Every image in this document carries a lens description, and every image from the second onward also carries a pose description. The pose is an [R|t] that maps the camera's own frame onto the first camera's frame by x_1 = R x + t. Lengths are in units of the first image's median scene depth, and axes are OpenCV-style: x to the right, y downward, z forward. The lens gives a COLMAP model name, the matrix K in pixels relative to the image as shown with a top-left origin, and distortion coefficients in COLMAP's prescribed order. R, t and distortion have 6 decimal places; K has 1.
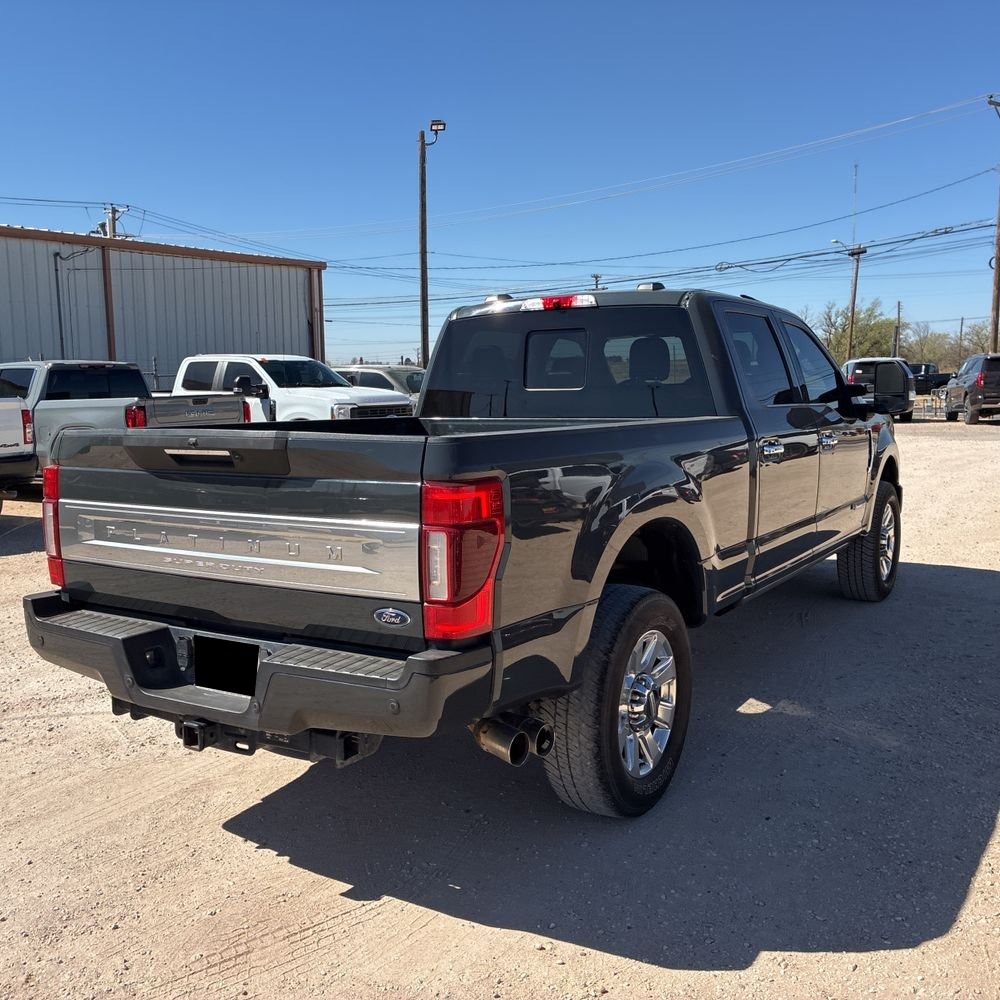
lens RADIAL K [[1026.5, 0, 509.7], [0, 1026.5, 501.2], [0, 0, 1]] dist [0.019573, 0.030406]
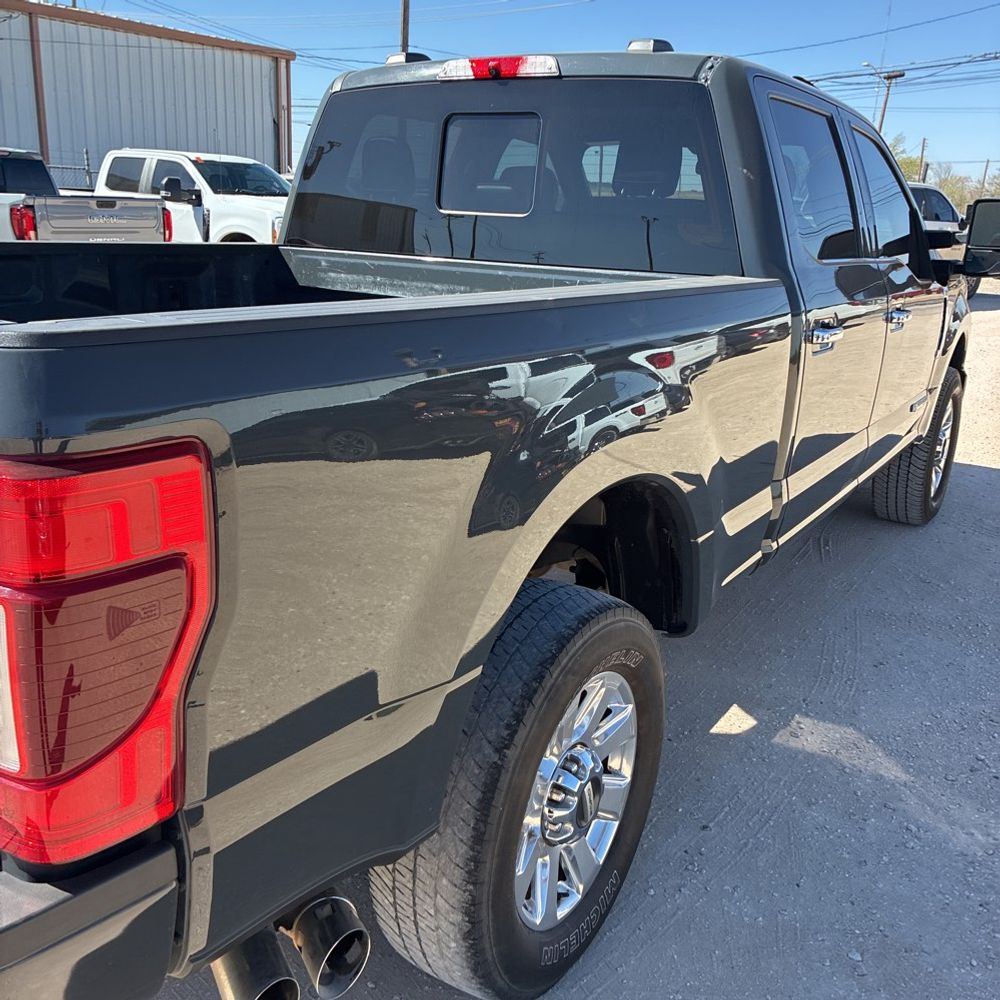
lens RADIAL K [[1016.4, 0, 497.6], [0, 1016.4, 491.7], [0, 0, 1]] dist [-0.024799, 0.094513]
pose [[0.998431, 0.055962, 0.001844, 0.042406], [-0.055531, 0.985446, 0.160664, -0.029739], [0.007174, -0.160514, 0.987007, 0.257680]]
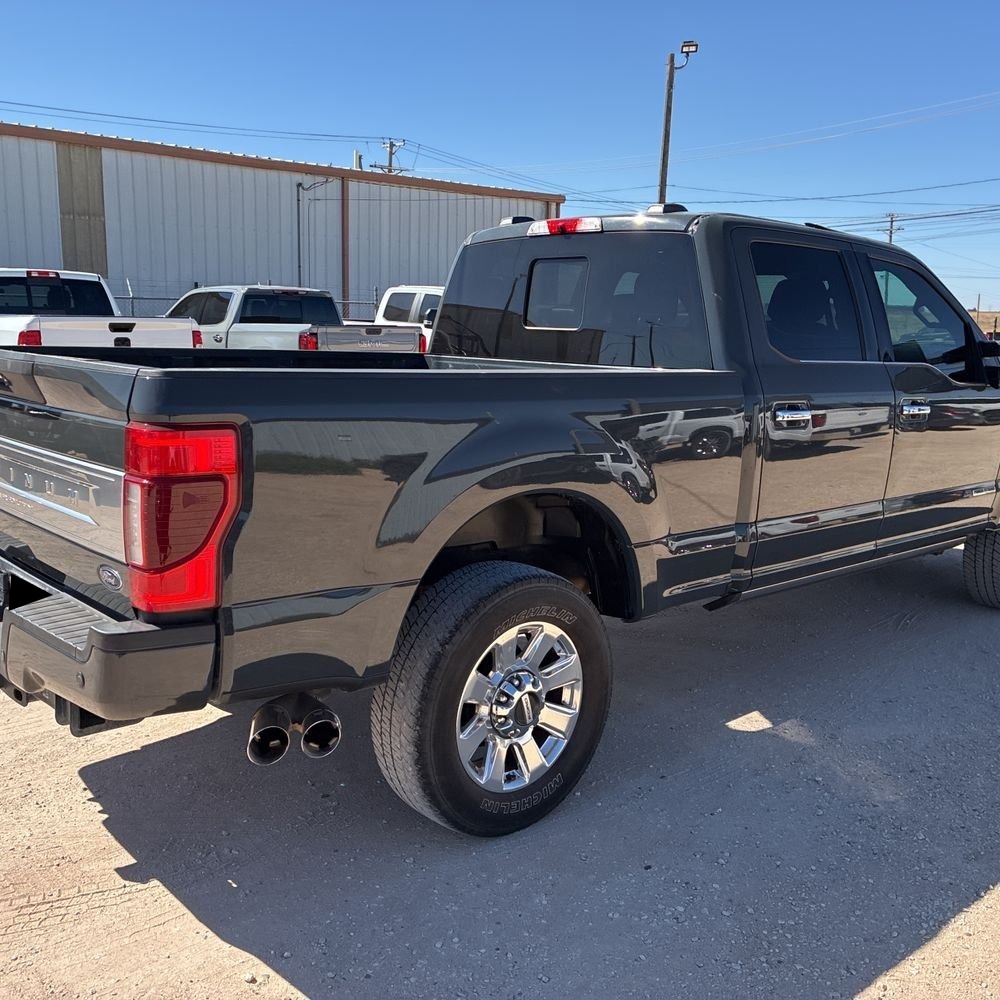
lens RADIAL K [[1028.0, 0, 509.3], [0, 1028.0, 506.1], [0, 0, 1]] dist [0.028268, -0.005200]
pose [[0.960280, 0.090589, -0.263923, 0.177454], [-0.074706, 0.994772, 0.069629, -0.012773], [0.268851, -0.047147, 0.962027, 0.106550]]
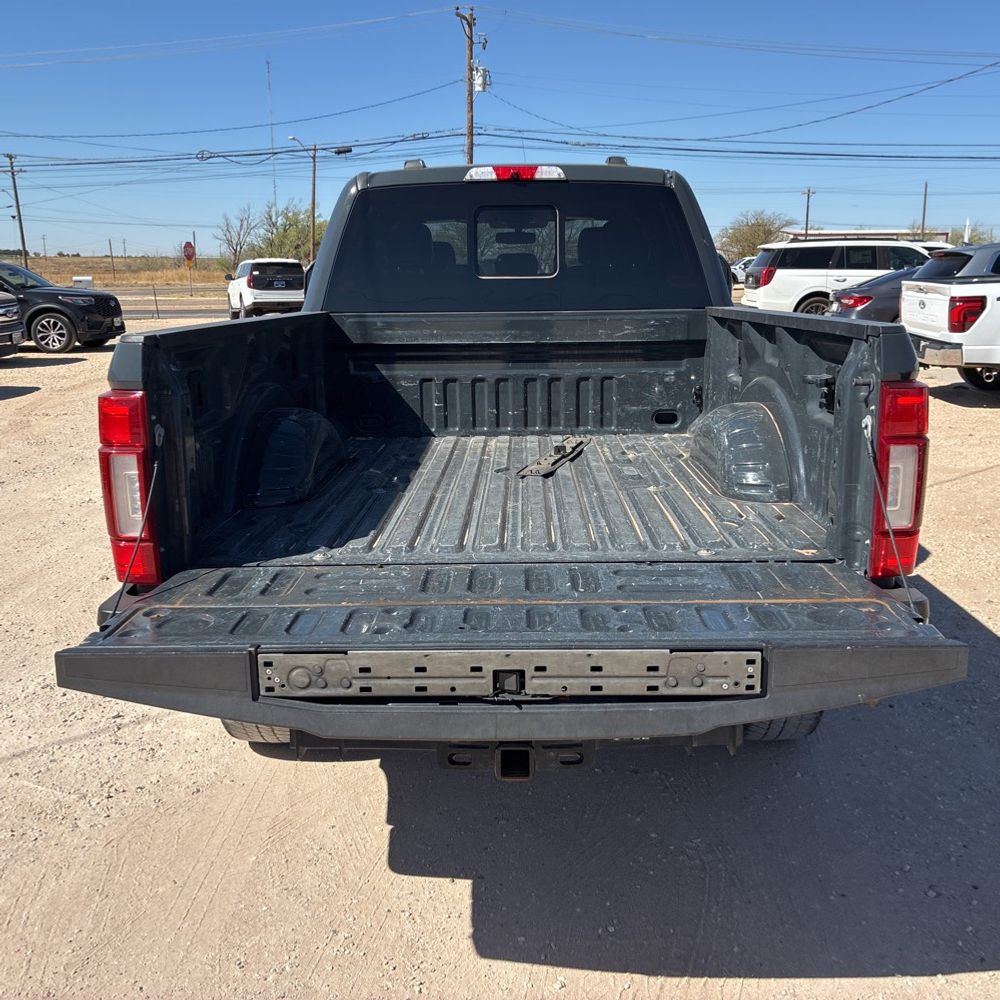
lens RADIAL K [[1012.8, 0, 502.0], [0, 1012.8, 498.5], [0, 0, 1]] dist [0.037704, 0.000718]
pose [[0.855605, -0.104676, 0.506936, -0.294968], [0.056999, 0.992437, 0.108723, -0.013018], [-0.514482, -0.064129, 0.855100, 0.189701]]
